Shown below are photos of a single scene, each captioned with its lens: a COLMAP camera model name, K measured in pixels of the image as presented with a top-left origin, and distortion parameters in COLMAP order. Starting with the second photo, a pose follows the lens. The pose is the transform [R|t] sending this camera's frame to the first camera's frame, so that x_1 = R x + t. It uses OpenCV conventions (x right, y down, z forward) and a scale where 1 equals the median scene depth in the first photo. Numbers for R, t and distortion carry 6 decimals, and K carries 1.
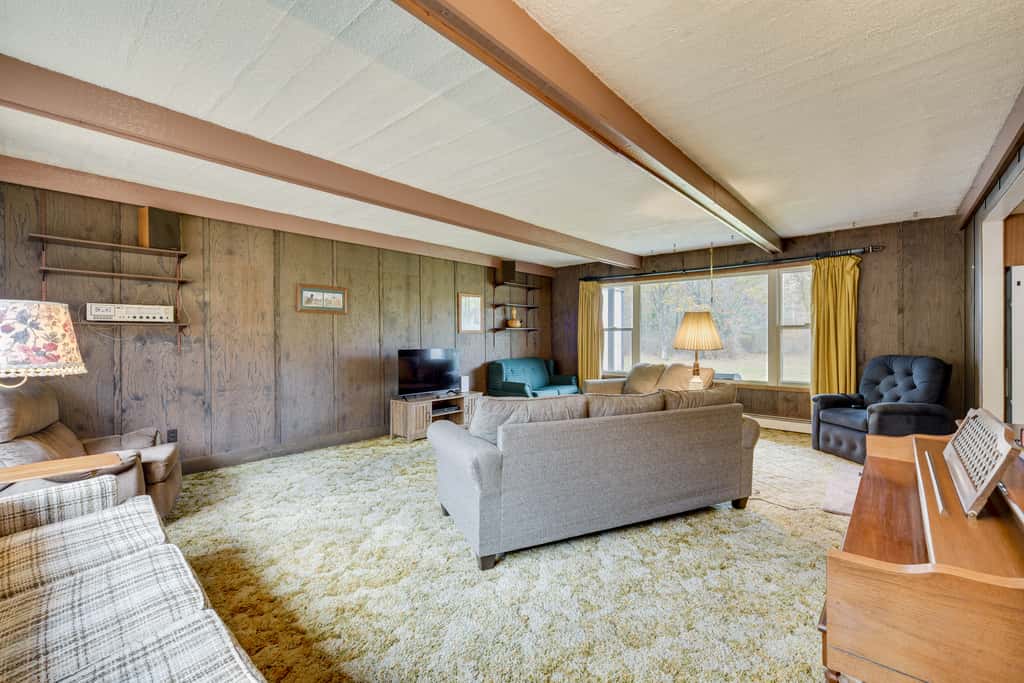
lens RADIAL K [[435.0, 0, 513.0], [0, 435.0, 337.4], [0, 0, 1]] dist [-0.009264, 0.000333]
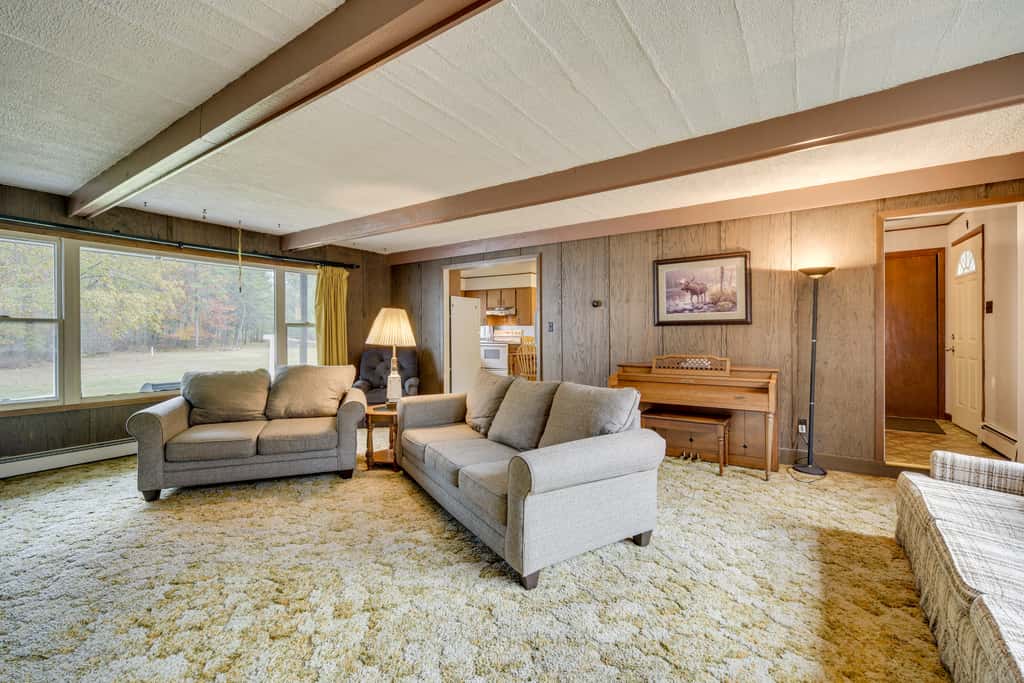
lens RADIAL K [[435.0, 0, 514.4], [0, 435.0, 336.3], [0, 0, 1]] dist [-0.009264, 0.000333]
pose [[-0.129045, -0.006227, 0.991619, -0.505087], [0.000383, 0.999980, 0.006330, -0.002369], [-0.991639, 0.001196, -0.129040, 0.667899]]
